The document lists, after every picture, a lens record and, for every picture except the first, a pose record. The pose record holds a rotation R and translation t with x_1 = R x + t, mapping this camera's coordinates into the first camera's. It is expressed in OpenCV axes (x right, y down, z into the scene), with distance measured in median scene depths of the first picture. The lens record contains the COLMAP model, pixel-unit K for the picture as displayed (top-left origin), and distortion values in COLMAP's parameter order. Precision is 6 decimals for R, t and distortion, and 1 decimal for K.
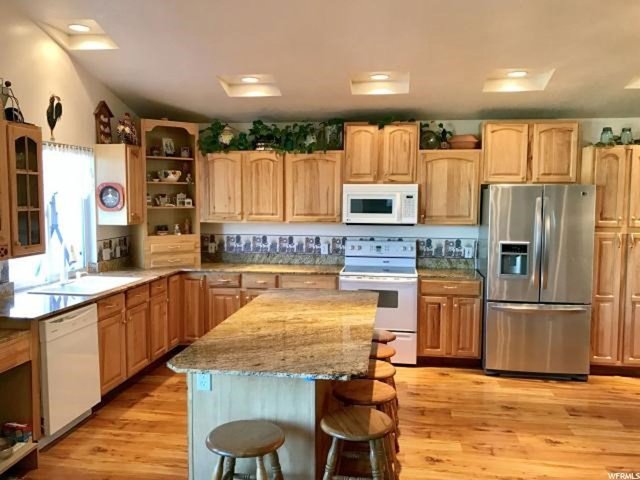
lens RADIAL K [[545.2, 0, 316.0], [0, 545.2, 239.3], [0, 0, 1]] dist [0.002386, 0.000379]
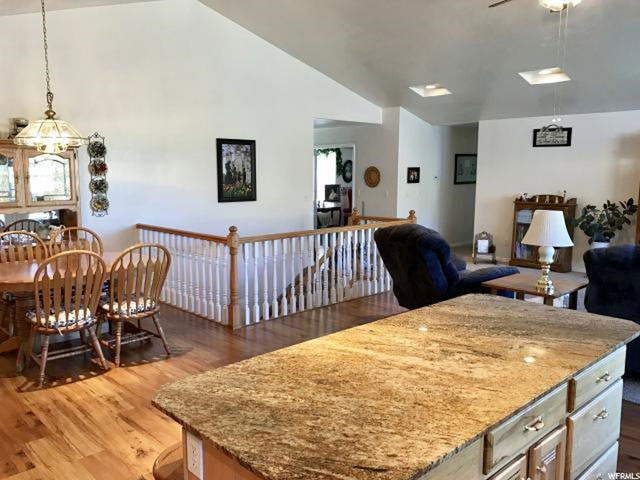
lens RADIAL K [[535.0, 0, 320.0], [0, 535.0, 240.0], [0, 0, 1]] dist [0.047122, -0.093170]
pose [[-0.788110, -0.088737, 0.609104, -0.332894], [0.041911, 0.979522, 0.196929, -0.133425], [-0.614106, 0.180730, -0.768252, 1.782787]]
